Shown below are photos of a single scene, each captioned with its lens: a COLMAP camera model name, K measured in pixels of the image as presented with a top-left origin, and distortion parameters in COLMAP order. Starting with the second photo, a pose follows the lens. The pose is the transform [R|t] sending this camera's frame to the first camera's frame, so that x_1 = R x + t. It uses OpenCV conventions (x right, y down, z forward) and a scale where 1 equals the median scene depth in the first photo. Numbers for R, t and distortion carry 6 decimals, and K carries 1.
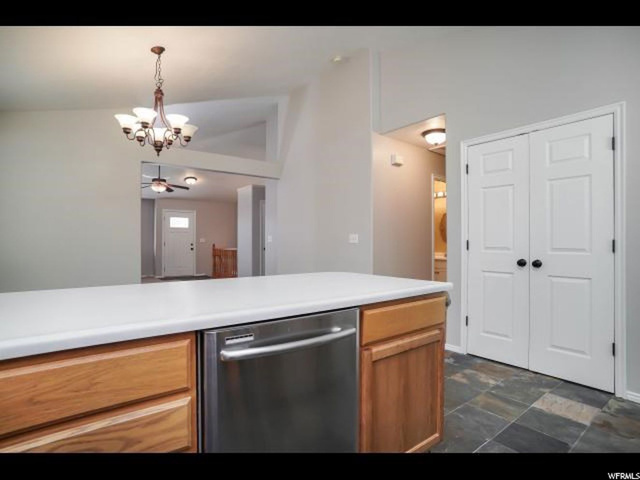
lens RADIAL K [[334.8, 0, 317.0], [0, 334.8, 241.4], [0, 0, 1]] dist [-0.045221, 0.002218]
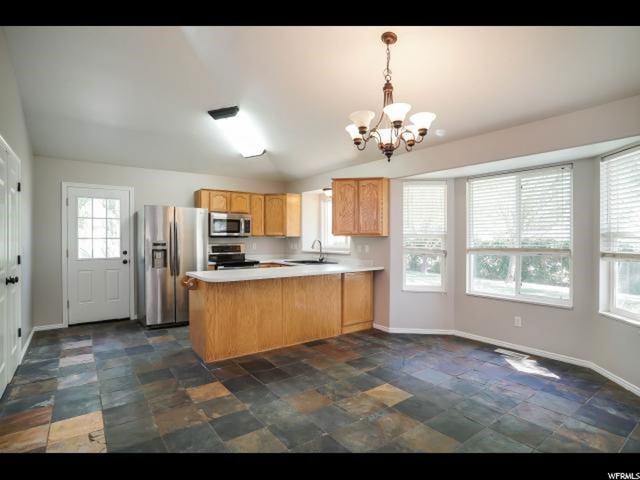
lens RADIAL K [[334.8, 0, 317.0], [0, 334.8, 241.4], [0, 0, 1]] dist [-0.045221, 0.002218]
pose [[-0.999750, -0.002233, 0.022243, -0.323413], [-0.002050, 0.999964, 0.008255, -0.061605], [-0.022261, 0.008207, -0.999719, 1.869224]]
